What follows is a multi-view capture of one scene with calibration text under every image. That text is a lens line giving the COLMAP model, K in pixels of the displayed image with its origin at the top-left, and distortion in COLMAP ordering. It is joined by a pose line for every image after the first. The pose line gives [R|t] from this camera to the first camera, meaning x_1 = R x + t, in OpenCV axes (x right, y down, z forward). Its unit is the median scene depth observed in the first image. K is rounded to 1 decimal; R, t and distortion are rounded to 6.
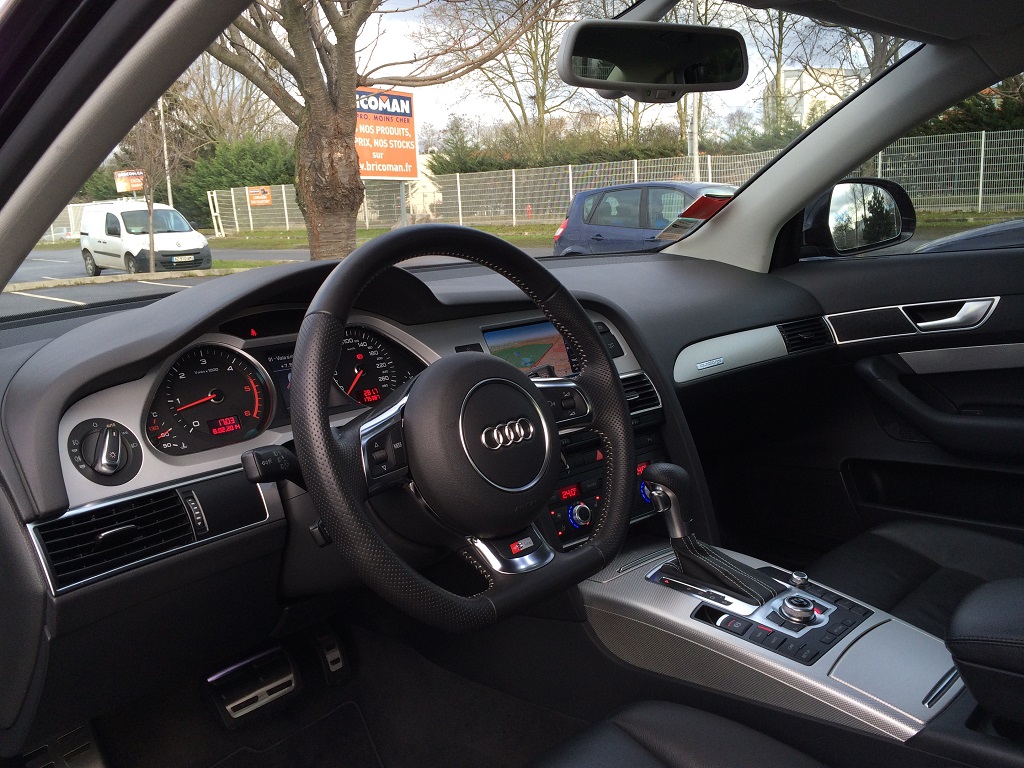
lens RADIAL K [[863.9, 0, 502.0], [0, 863.9, 381.8], [0, 0, 1]] dist [0.091353, -0.145120]
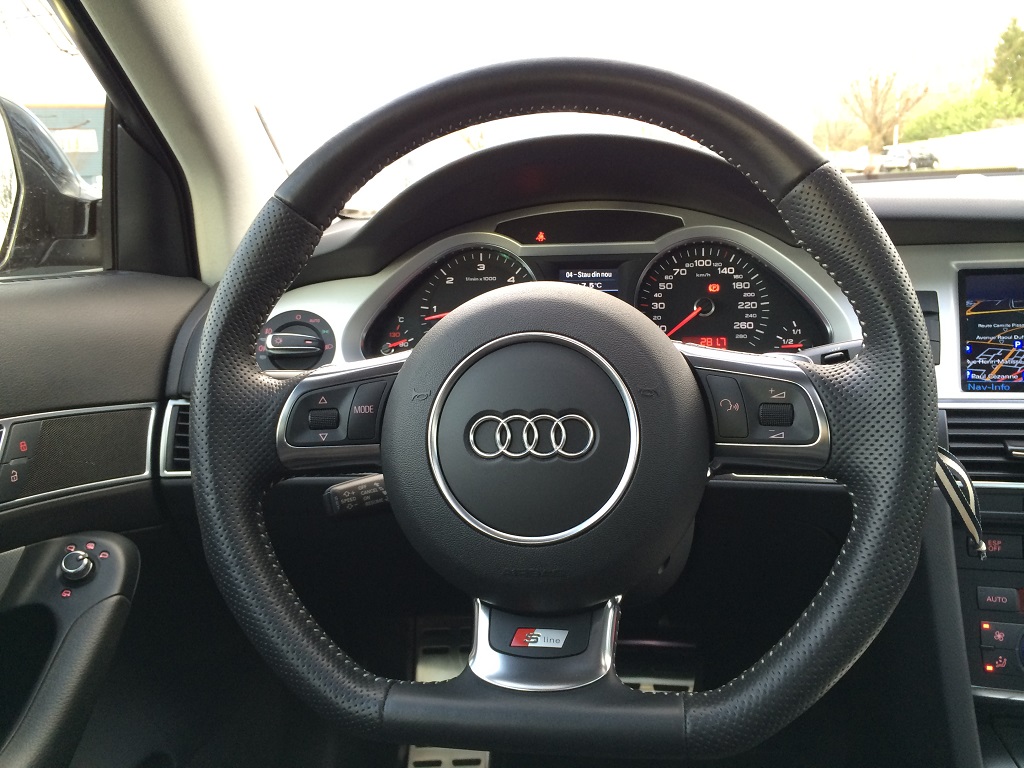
lens RADIAL K [[873.4, 0, 512.0], [0, 873.4, 384.0], [0, 0, 1]] dist [0.007770, -0.005338]
pose [[0.558253, 0.200996, -0.804956, 0.288535], [-0.131134, 0.979392, 0.153608, -0.036644], [0.819242, 0.019805, 0.573106, 0.444370]]
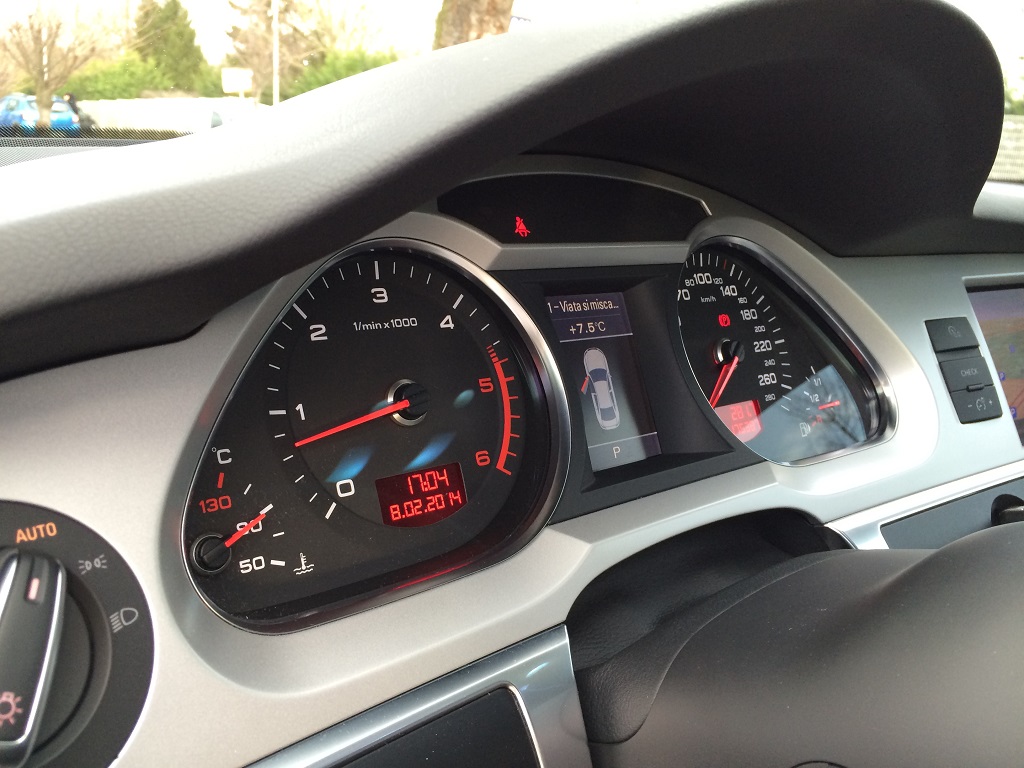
lens RADIAL K [[877.0, 0, 497.3], [0, 877.0, 385.9], [0, 0, 1]] dist [0.087494, -0.147536]
pose [[0.988039, 0.126764, -0.087807, -0.211515], [-0.120346, 0.989902, 0.074900, -0.015607], [0.096415, -0.063437, 0.993318, 0.533470]]
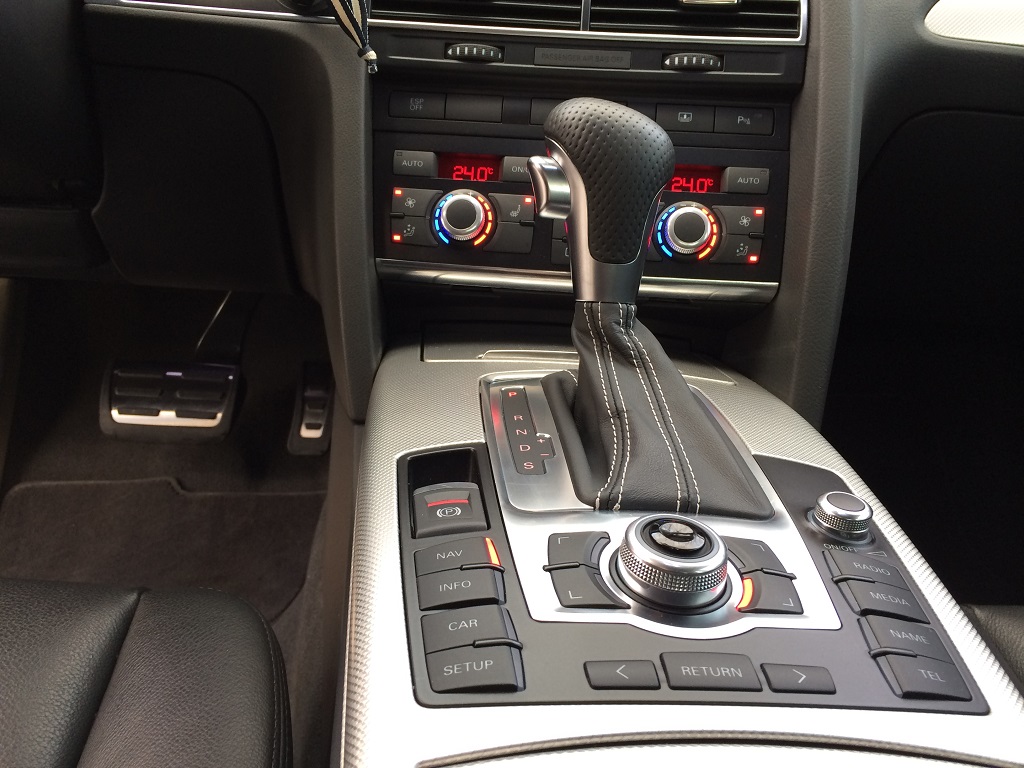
lens RADIAL K [[863.9, 0, 502.0], [0, 863.9, 381.8], [0, 0, 1]] dist [0.091353, -0.145120]
pose [[0.738797, 0.292654, -0.607069, 0.394149], [-0.226370, 0.956218, 0.185480, 0.143648], [0.634772, 0.000390, 0.772700, 0.662455]]
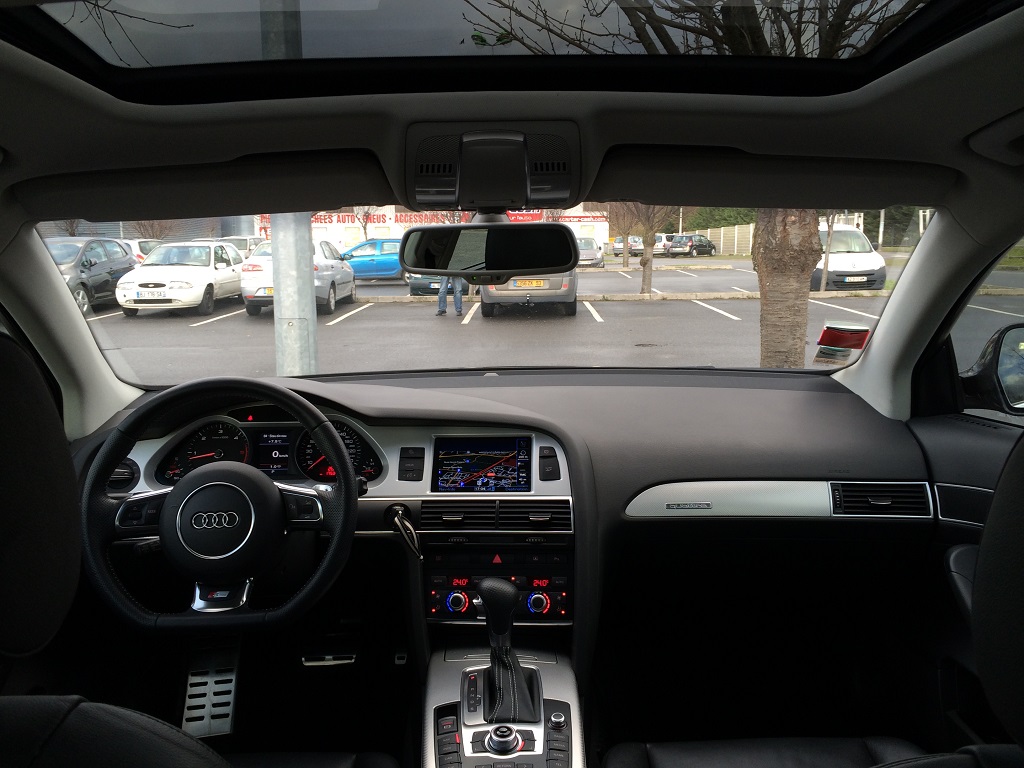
lens RADIAL K [[863.9, 0, 502.0], [0, 863.9, 381.8], [0, 0, 1]] dist [0.091353, -0.145120]
pose [[0.705814, 0.138124, -0.694800, 0.923397], [-0.145850, 0.988128, 0.048275, -0.217281], [0.693220, 0.067263, 0.717581, 0.151554]]
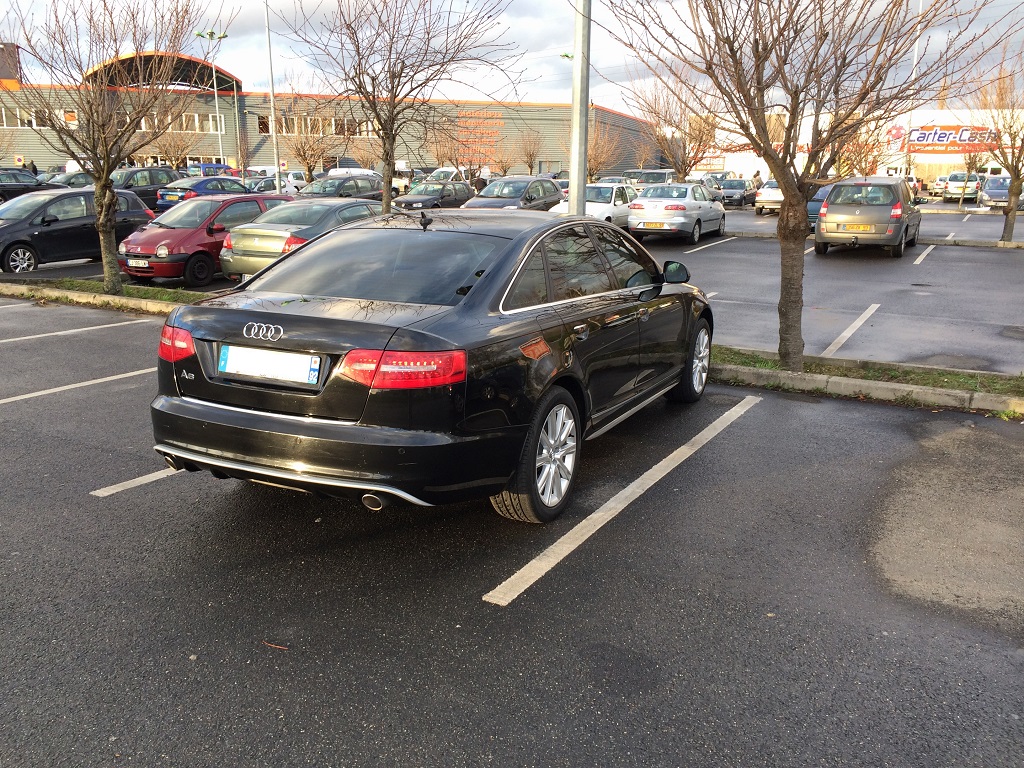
lens RADIAL K [[863.9, 0, 502.0], [0, 863.9, 381.8], [0, 0, 1]] dist [0.091353, -0.145120]
pose [[0.284598, 0.264362, -0.921475, 4.987207], [-0.196557, 0.956895, 0.213817, -0.562837], [0.938280, 0.120270, 0.324293, -0.846989]]
